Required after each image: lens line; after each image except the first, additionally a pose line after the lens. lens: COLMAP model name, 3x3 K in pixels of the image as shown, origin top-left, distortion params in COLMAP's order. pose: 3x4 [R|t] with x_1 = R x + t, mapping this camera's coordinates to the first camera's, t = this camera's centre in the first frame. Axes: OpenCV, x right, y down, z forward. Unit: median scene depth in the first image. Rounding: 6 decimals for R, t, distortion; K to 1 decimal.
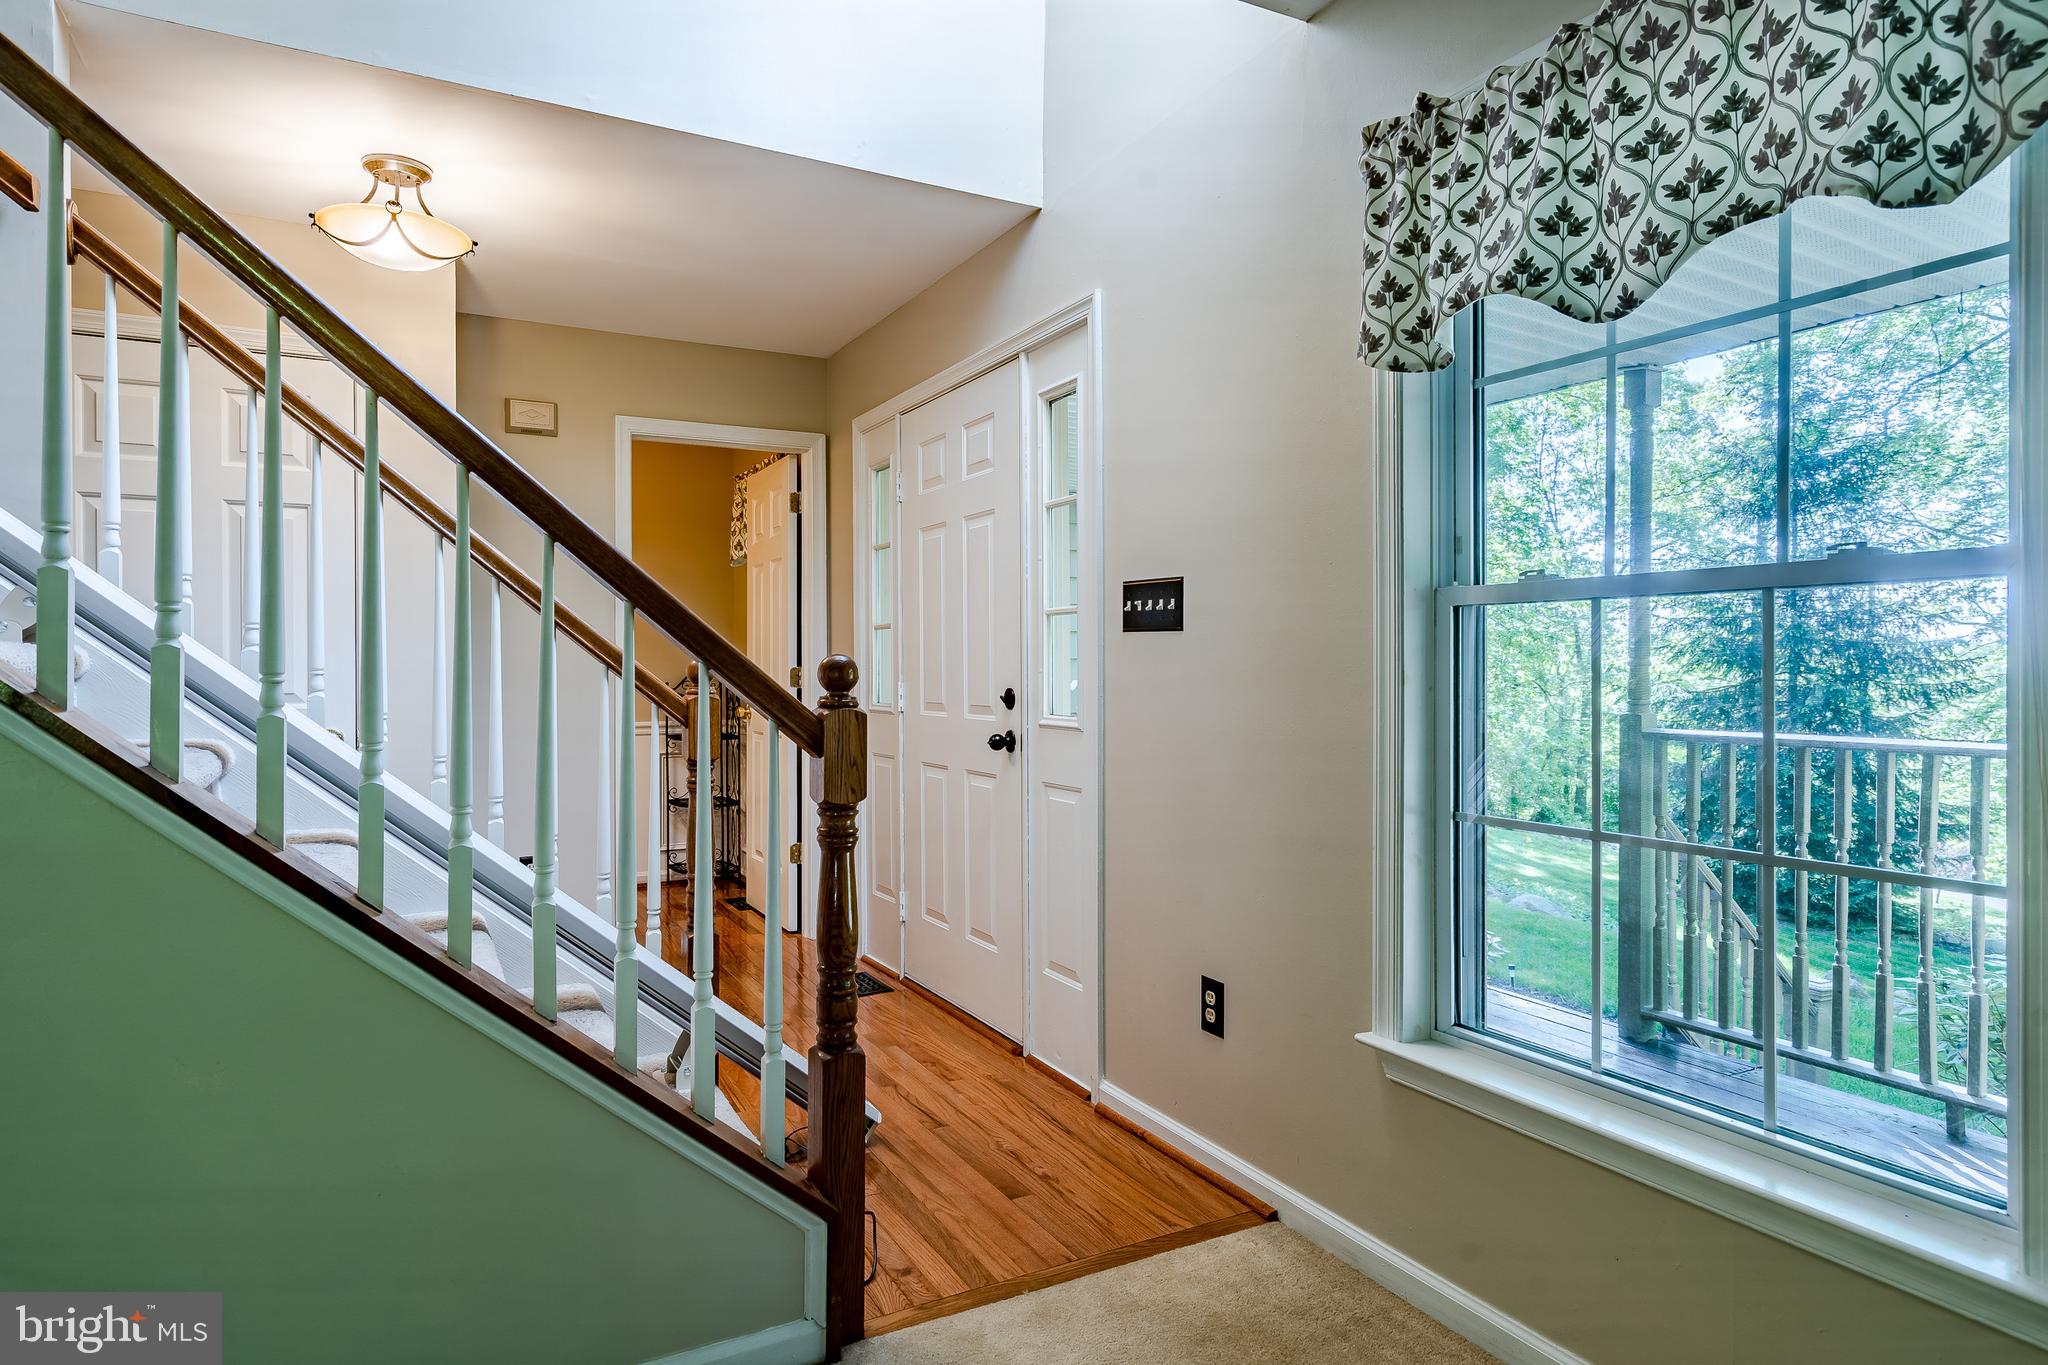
lens RADIAL K [[1177.0, 0, 1024.8], [0, 1177.0, 671.3], [0, 0, 1]] dist [-0.002367, 0.000743]
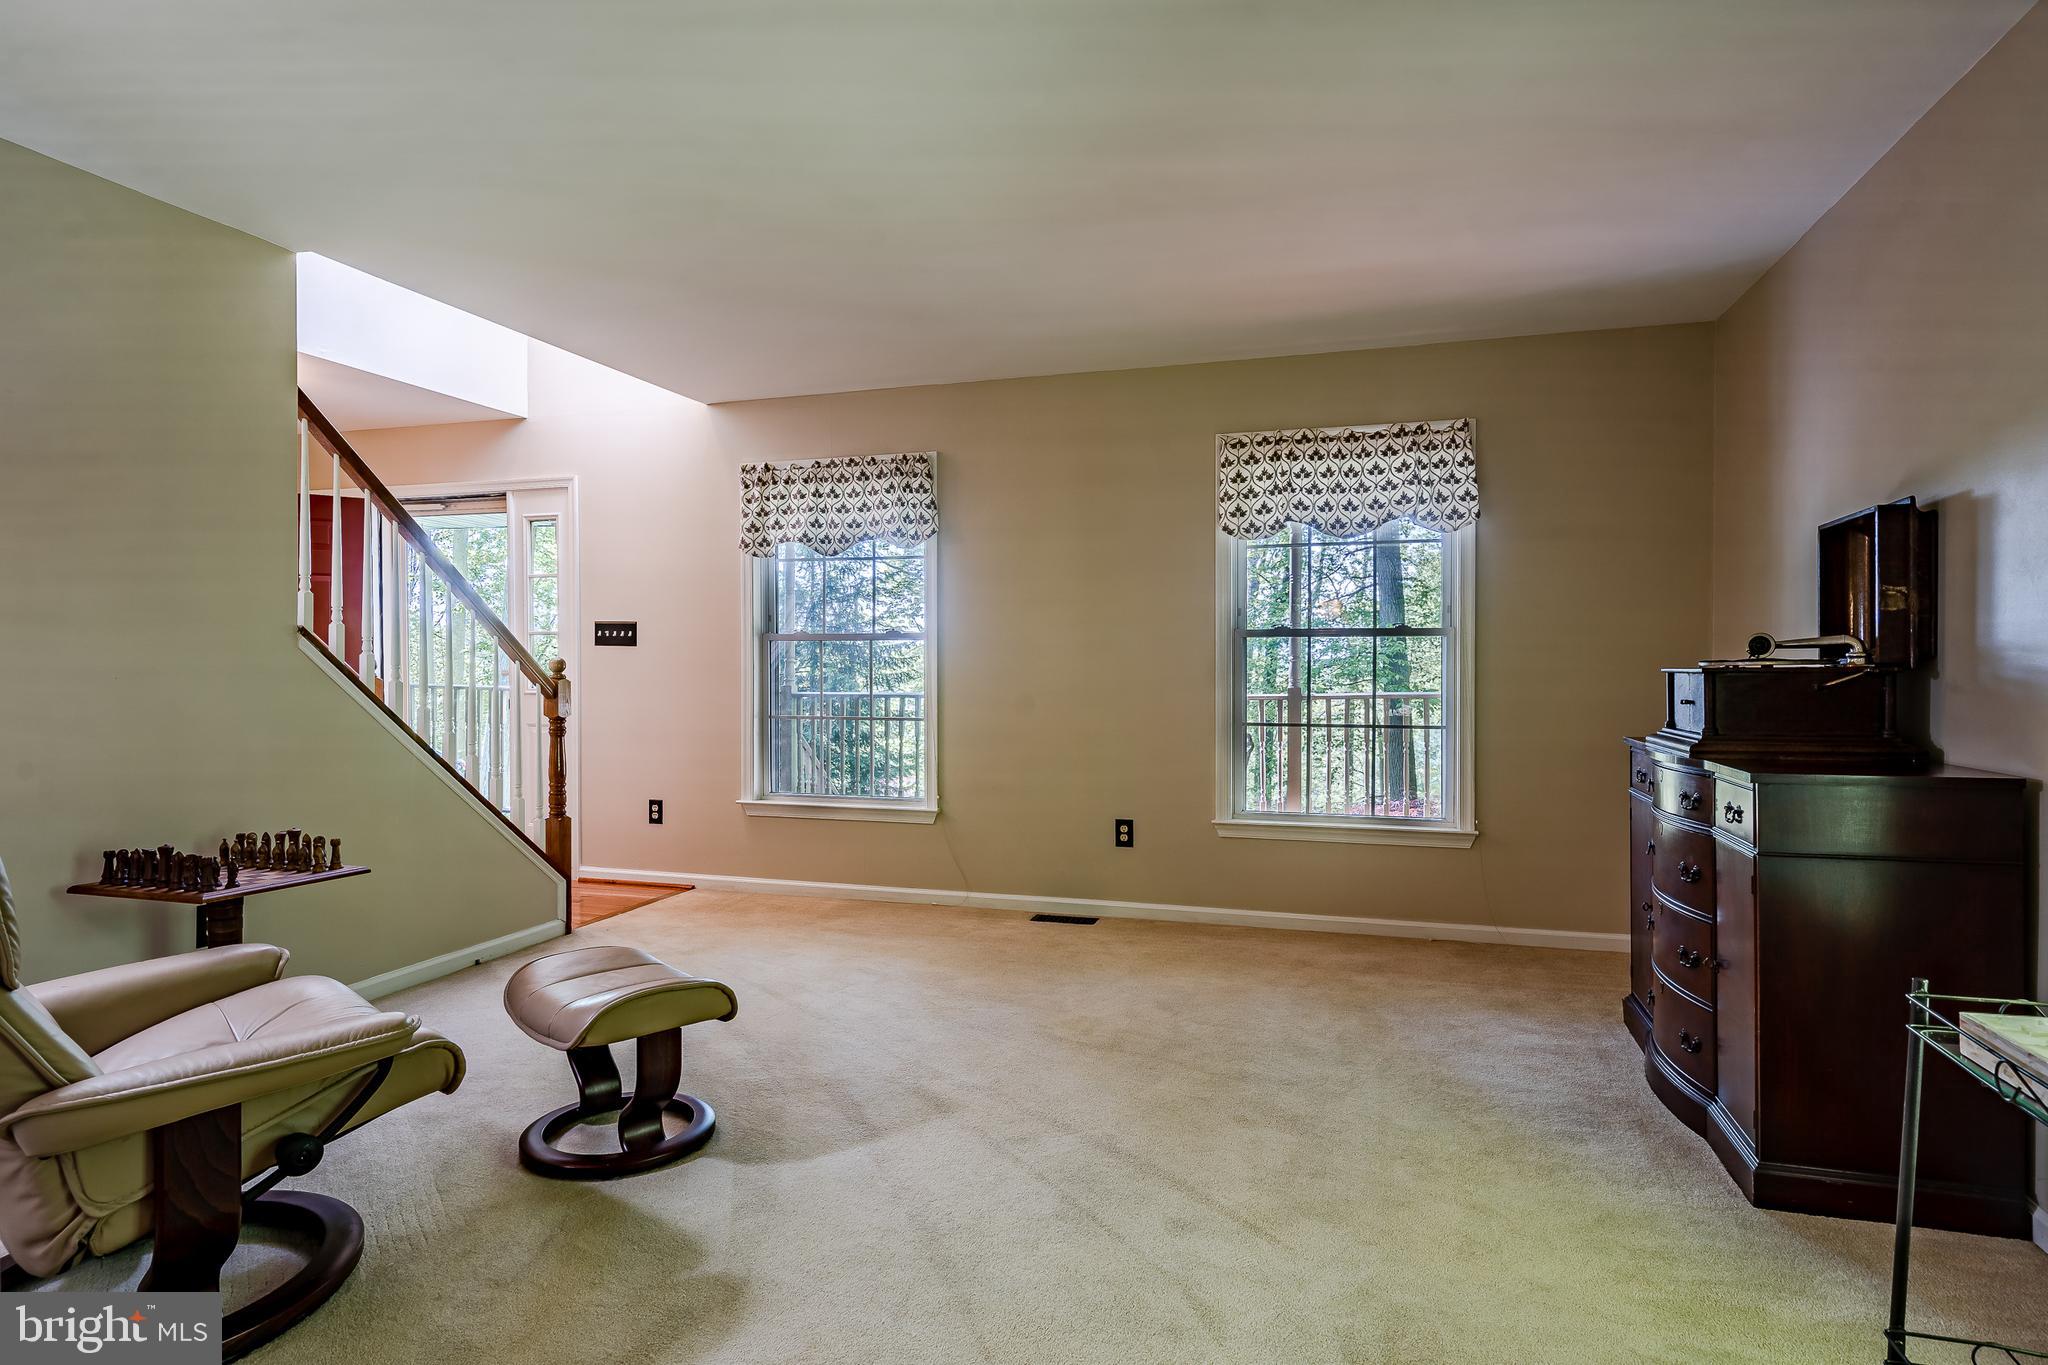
lens RADIAL K [[1136.3, 0, 1024.0], [0, 1136.3, 682.5], [0, 0, 1]] dist [0.001393, -0.000231]
pose [[0.711520, -0.012965, 0.702546, -1.178768], [0.003829, 0.999886, 0.014575, 0.007738], [-0.702656, -0.007680, 0.711489, -1.432756]]
